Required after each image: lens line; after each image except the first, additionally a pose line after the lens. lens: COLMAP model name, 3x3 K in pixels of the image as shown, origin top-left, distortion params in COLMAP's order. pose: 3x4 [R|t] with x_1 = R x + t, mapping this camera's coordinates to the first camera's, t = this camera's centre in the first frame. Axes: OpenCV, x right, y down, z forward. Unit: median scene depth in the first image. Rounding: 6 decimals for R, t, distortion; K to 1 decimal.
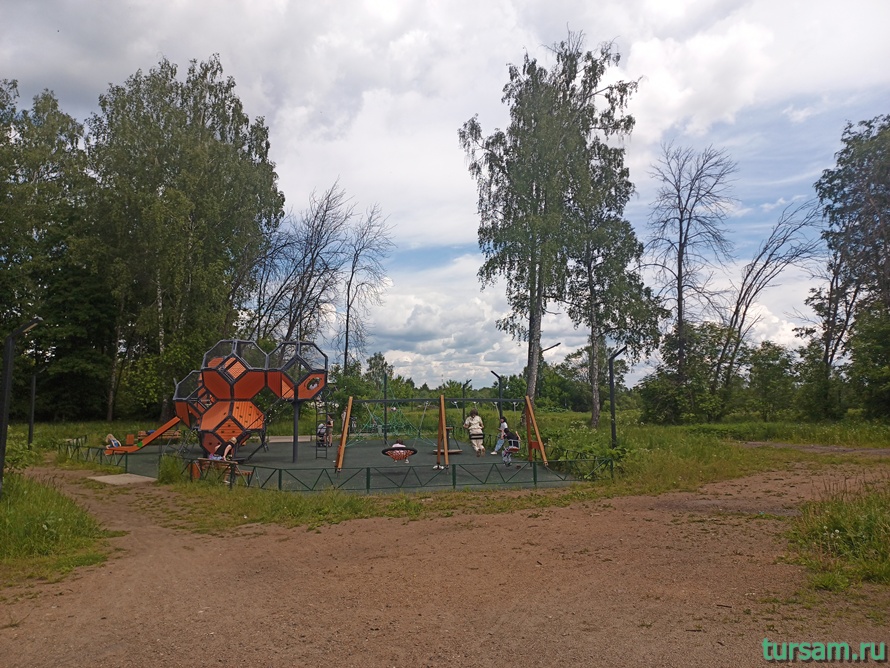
lens RADIAL K [[617.6, 0, 445.0], [0, 617.6, 334.0], [0, 0, 1]] dist [0.038517, -0.034941]
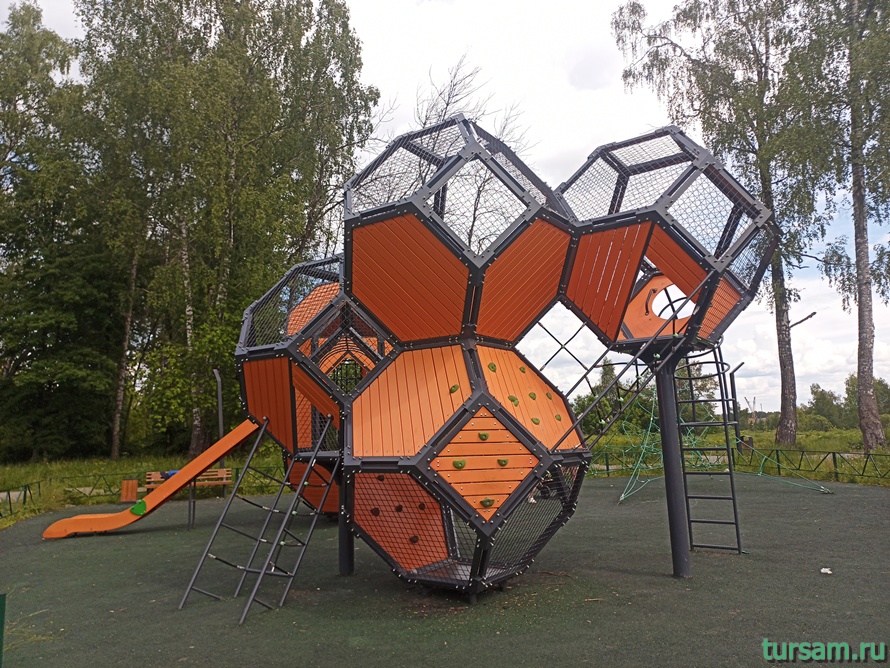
lens RADIAL K [[620.0, 0, 445.0], [0, 620.0, 334.0], [0, 0, 1]] dist [0.020300, 0.001259]
pose [[0.998700, -0.035816, -0.036281, -0.166992], [0.033927, 0.998102, -0.051389, 0.056952], [0.038053, 0.050092, 0.998019, 0.363458]]
